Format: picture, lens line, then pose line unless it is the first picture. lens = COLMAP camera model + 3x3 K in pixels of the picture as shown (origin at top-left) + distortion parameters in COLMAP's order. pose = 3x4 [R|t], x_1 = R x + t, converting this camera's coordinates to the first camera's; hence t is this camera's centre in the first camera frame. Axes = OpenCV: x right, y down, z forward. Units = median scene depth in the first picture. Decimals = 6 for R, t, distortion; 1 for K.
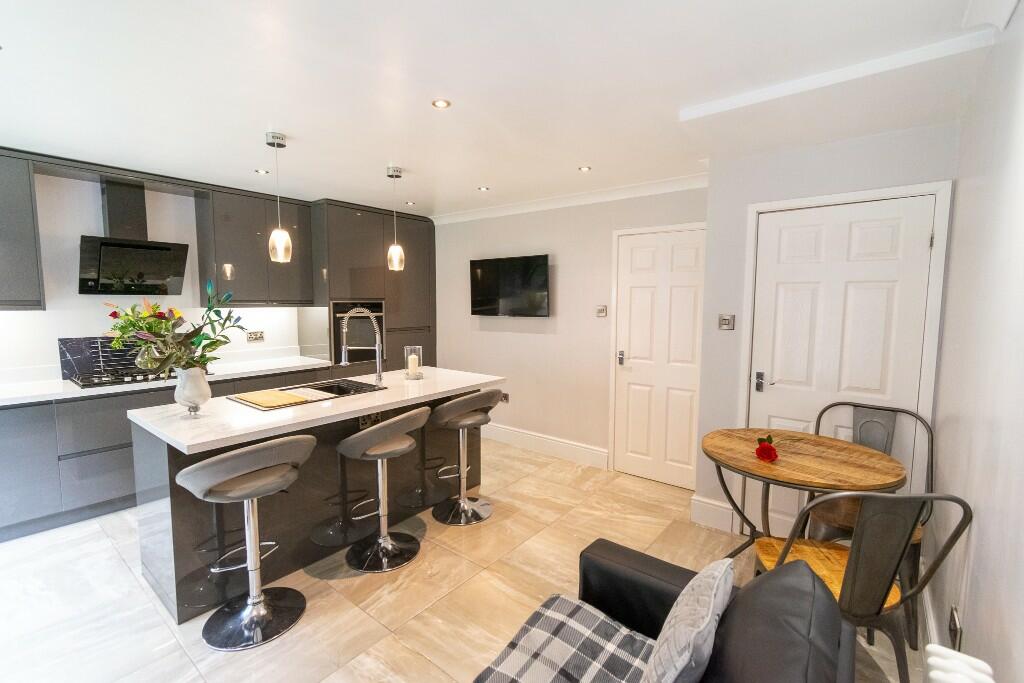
lens RADIAL K [[452.0, 0, 510.8], [0, 452.0, 340.2], [0, 0, 1]] dist [0.004932, 0.000215]
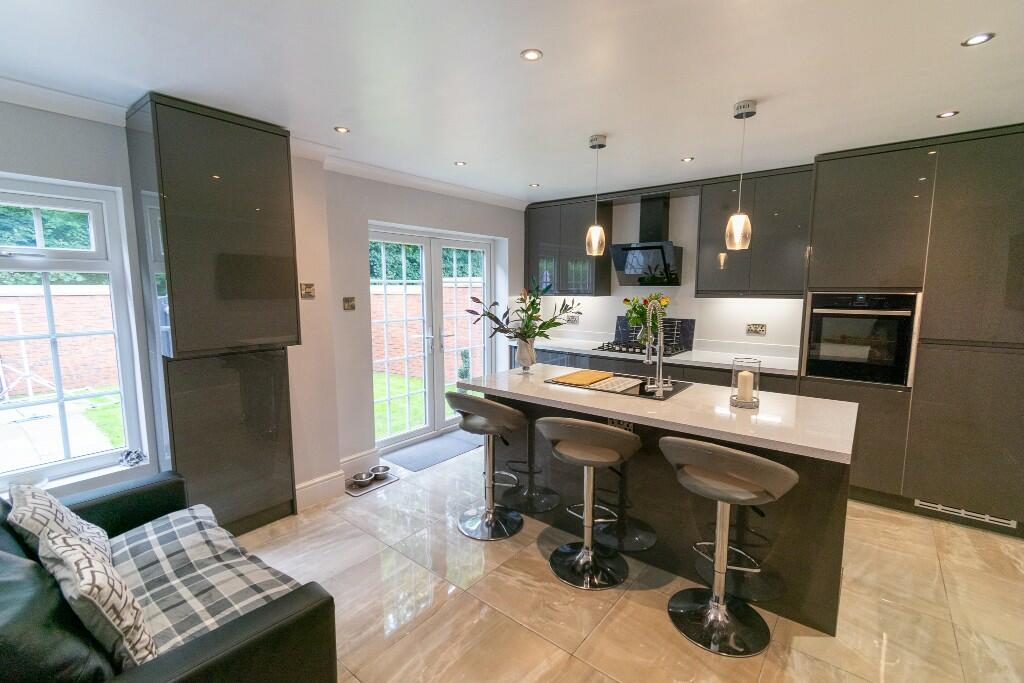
lens RADIAL K [[452.0, 0, 510.8], [0, 452.0, 340.2], [0, 0, 1]] dist [0.004932, 0.000215]
pose [[-0.001513, 0.113947, -0.993486, 0.481044], [-0.088315, 0.989590, 0.113635, -0.062779], [0.996091, 0.087911, 0.008566, 0.656101]]
